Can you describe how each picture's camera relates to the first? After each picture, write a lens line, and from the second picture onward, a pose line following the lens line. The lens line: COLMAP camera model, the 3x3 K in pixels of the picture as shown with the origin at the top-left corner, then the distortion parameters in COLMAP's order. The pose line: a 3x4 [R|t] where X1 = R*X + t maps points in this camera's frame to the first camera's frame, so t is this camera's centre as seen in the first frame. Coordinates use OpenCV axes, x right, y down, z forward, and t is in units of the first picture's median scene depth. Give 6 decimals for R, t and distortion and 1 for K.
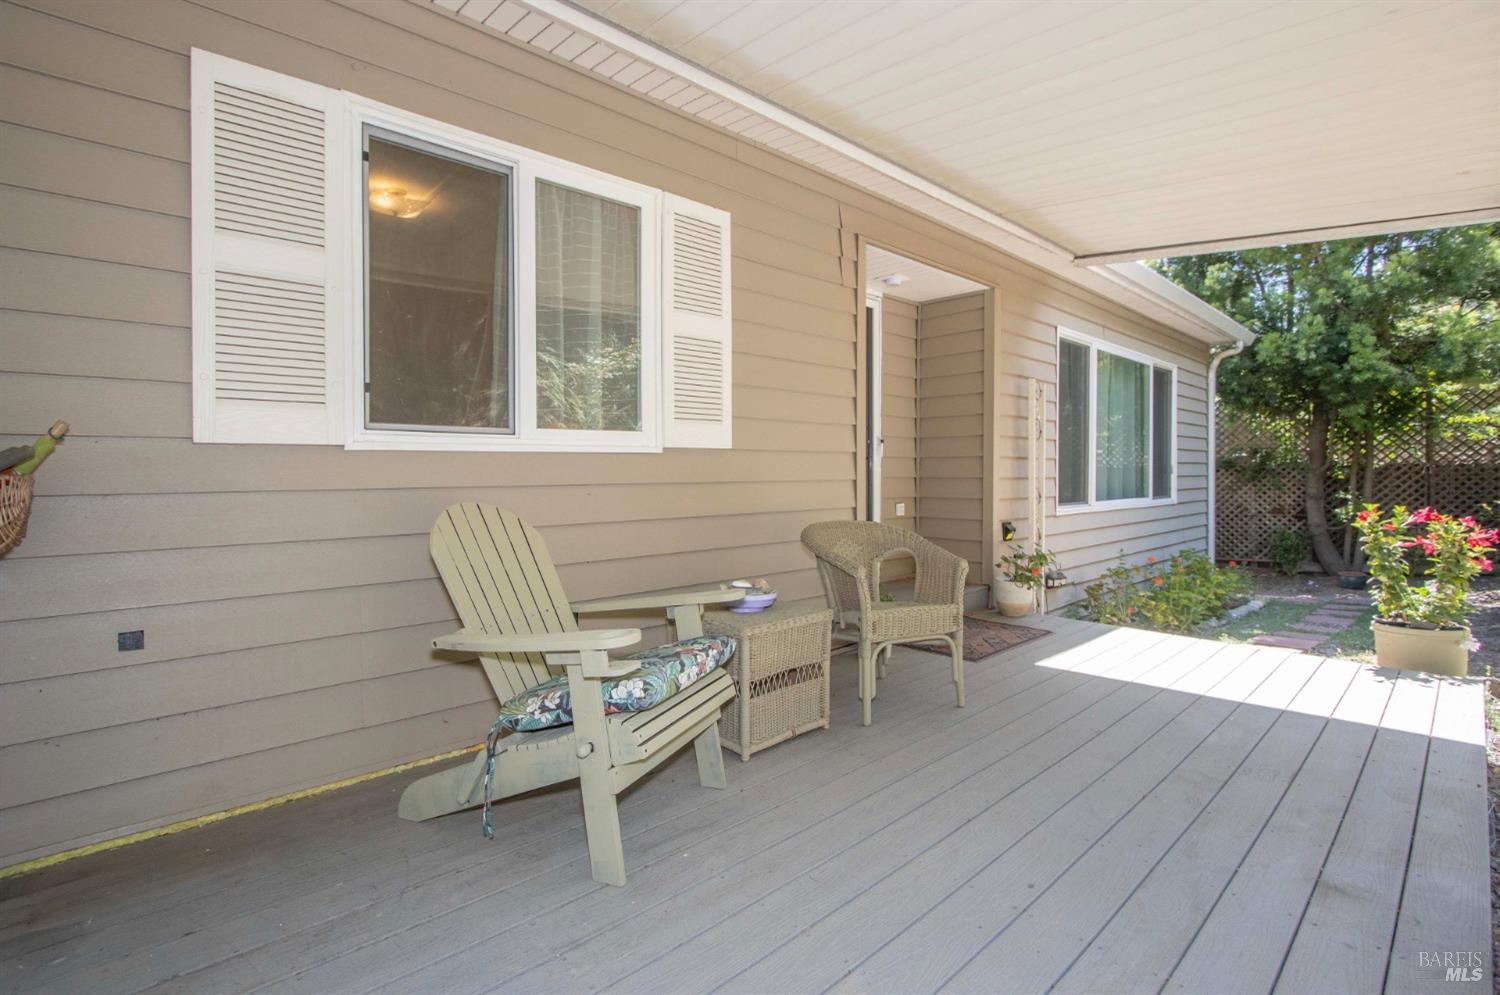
lens RADIAL K [[719.1, 0, 776.1], [0, 719.1, 482.5], [0, 0, 1]] dist [-0.010626, 0.000357]
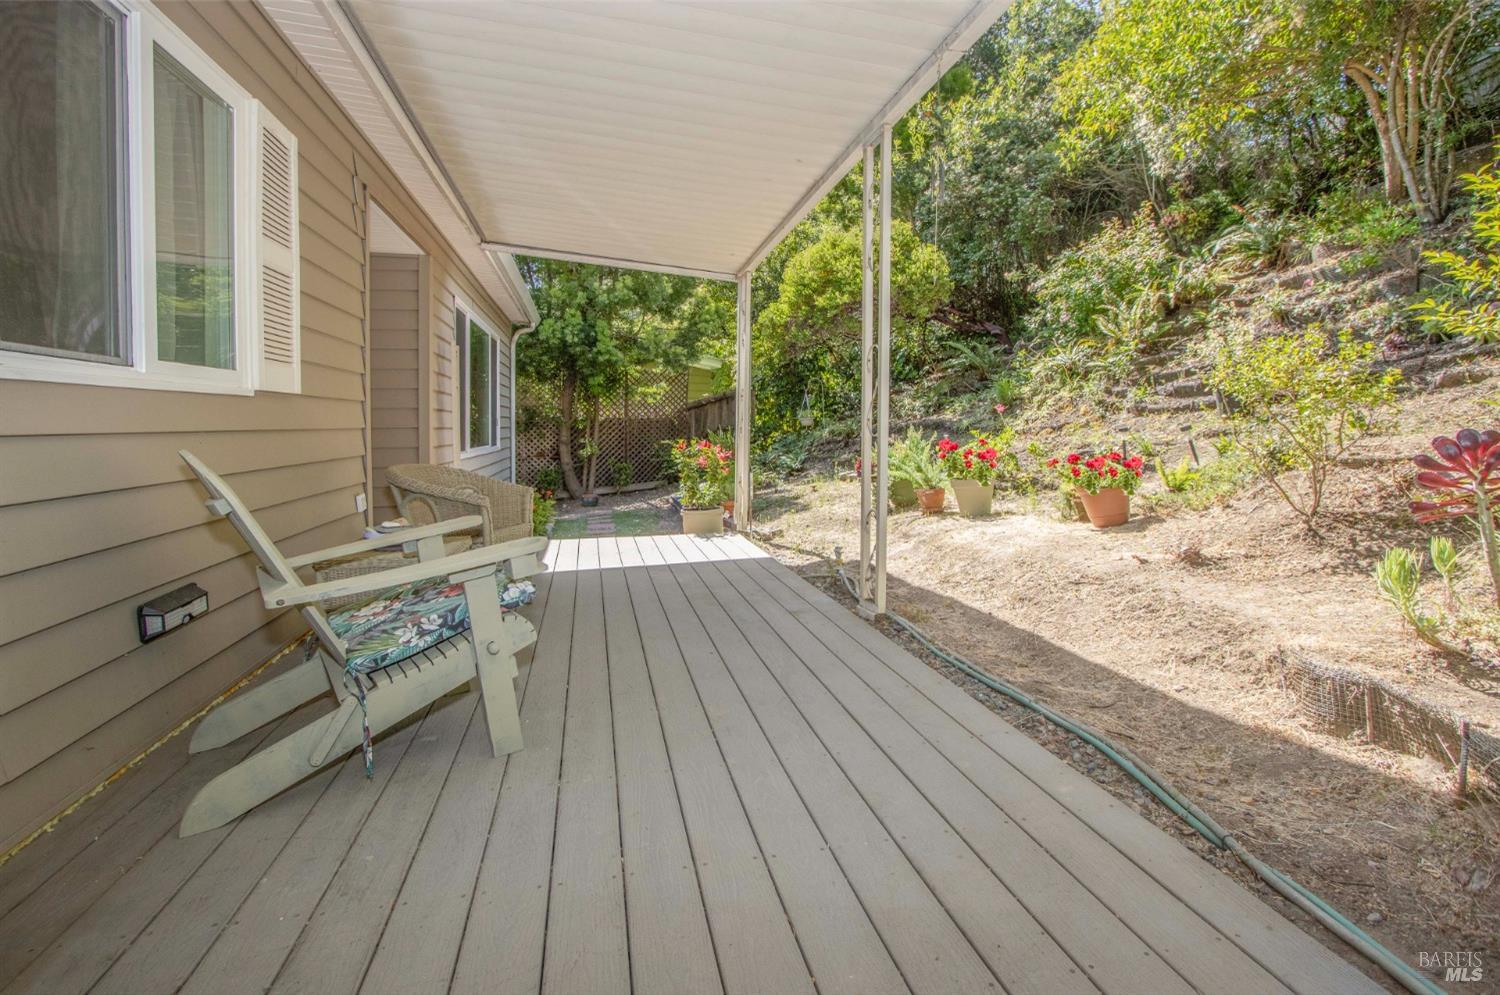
lens RADIAL K [[719.1, 0, 776.1], [0, 719.1, 482.5], [0, 0, 1]] dist [-0.010626, 0.000357]
pose [[0.462221, -0.073718, 0.883695, -0.367058], [0.021862, 0.997183, 0.071750, 0.008575], [-0.886495, -0.013845, 0.462531, 0.012118]]
